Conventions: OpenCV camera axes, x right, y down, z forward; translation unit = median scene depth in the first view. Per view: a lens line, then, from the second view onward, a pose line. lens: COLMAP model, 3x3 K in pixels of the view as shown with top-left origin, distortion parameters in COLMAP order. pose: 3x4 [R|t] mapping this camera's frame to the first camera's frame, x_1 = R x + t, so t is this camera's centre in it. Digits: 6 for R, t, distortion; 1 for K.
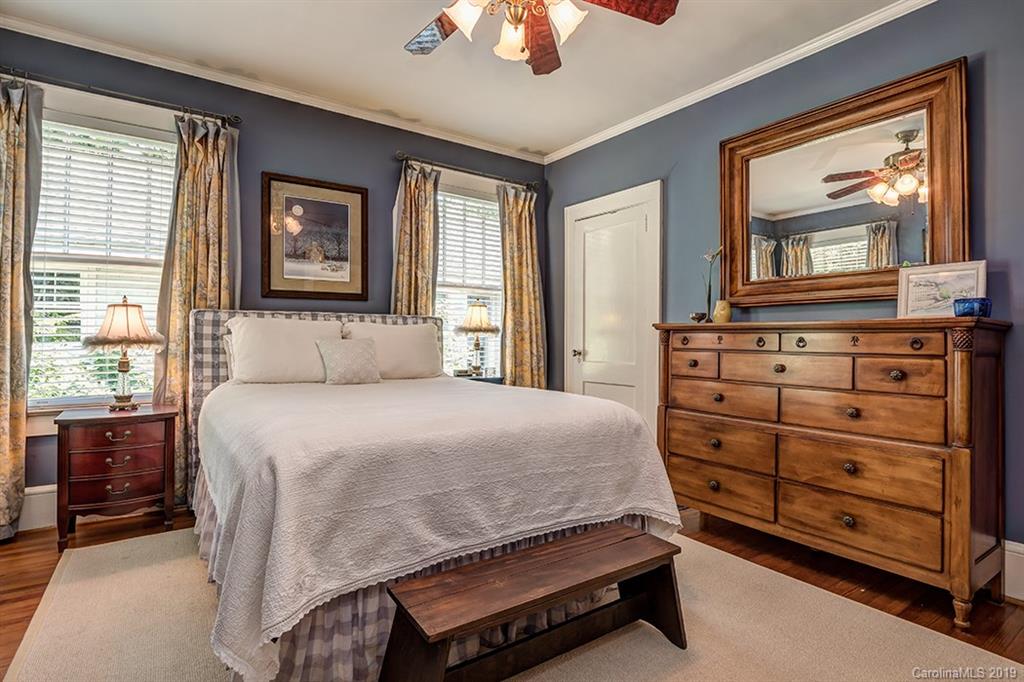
lens RADIAL K [[499.7, 0, 508.7], [0, 499.7, 336.0], [0, 0, 1]] dist [-0.015901, -0.003134]
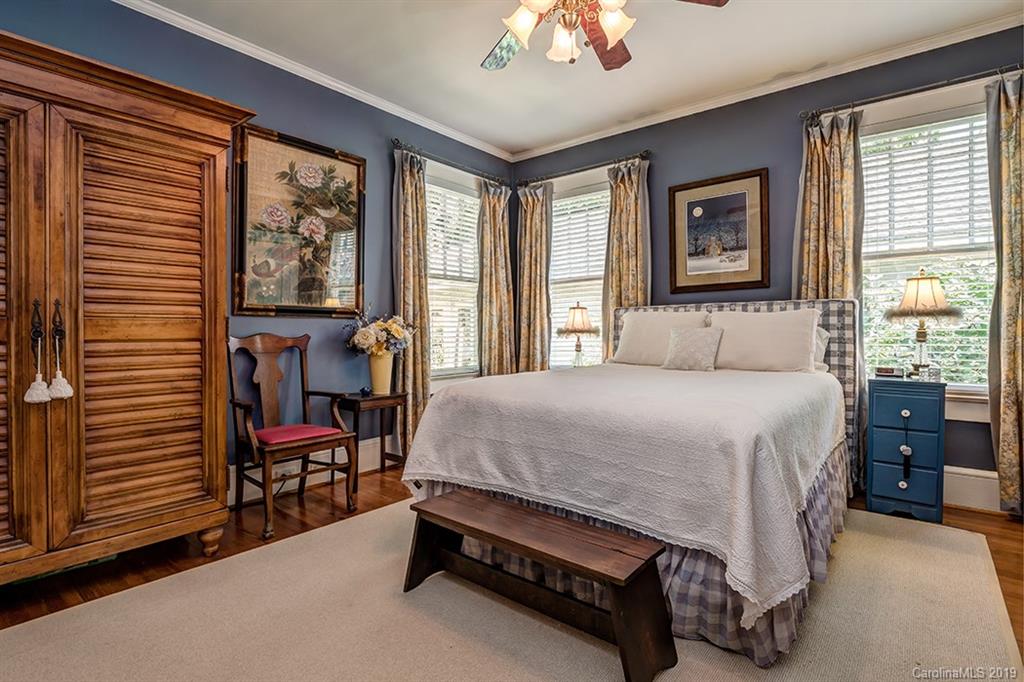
lens RADIAL K [[499.7, 0, 509.8], [0, 499.7, 339.7], [0, 0, 1]] dist [-0.015901, -0.003134]
pose [[0.275134, 0.010081, -0.961353, 0.525773], [0.012700, 0.999820, 0.014119, 0.009372], [0.961322, -0.016094, 0.274956, 0.296088]]
